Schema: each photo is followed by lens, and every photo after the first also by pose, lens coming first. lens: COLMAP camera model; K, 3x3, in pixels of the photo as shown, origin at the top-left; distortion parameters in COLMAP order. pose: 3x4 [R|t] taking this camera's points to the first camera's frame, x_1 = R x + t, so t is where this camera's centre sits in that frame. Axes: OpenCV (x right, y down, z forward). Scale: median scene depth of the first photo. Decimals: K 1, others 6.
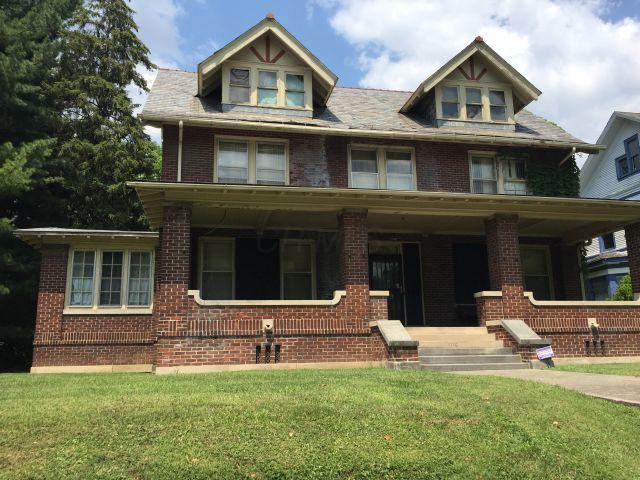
lens RADIAL K [[544.5, 0, 320.0], [0, 544.5, 240.0], [0, 0, 1]] dist [0.075318, -0.080489]
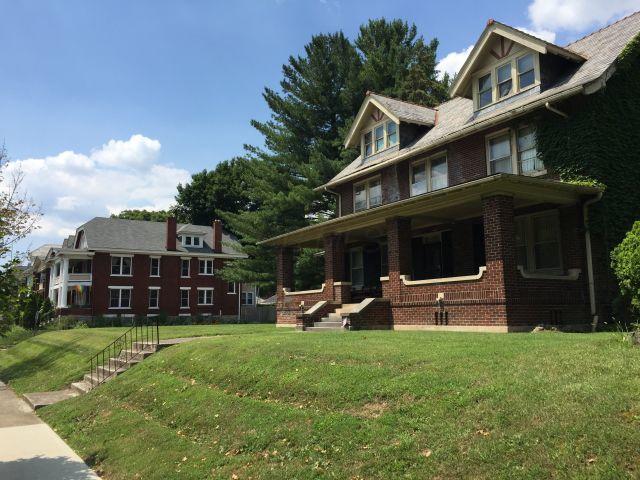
lens RADIAL K [[544.5, 0, 320.0], [0, 544.5, 240.0], [0, 0, 1]] dist [0.075318, -0.080489]
pose [[0.343237, -0.115720, -0.932093, 1.257942], [0.198548, 0.978895, -0.048416, 0.029393], [0.918024, -0.168447, 0.358969, 0.298032]]
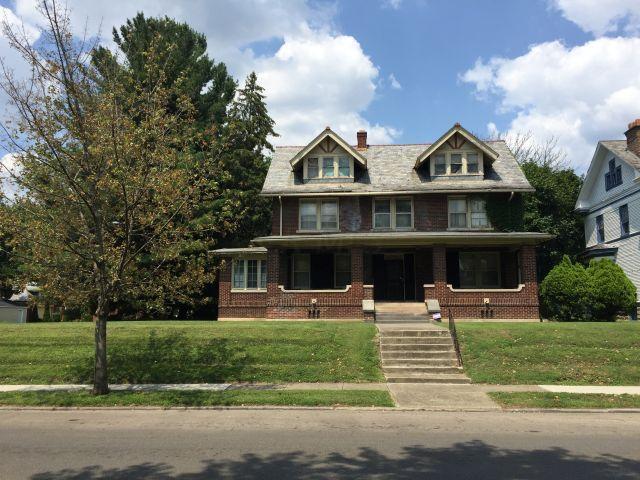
lens RADIAL K [[544.5, 0, 320.0], [0, 544.5, 240.0], [0, 0, 1]] dist [0.075318, -0.080489]
pose [[0.959122, -0.020354, -0.282260, 0.398674], [0.040083, 0.997125, 0.064299, -0.165833], [0.280140, -0.072984, 0.957181, -0.773461]]
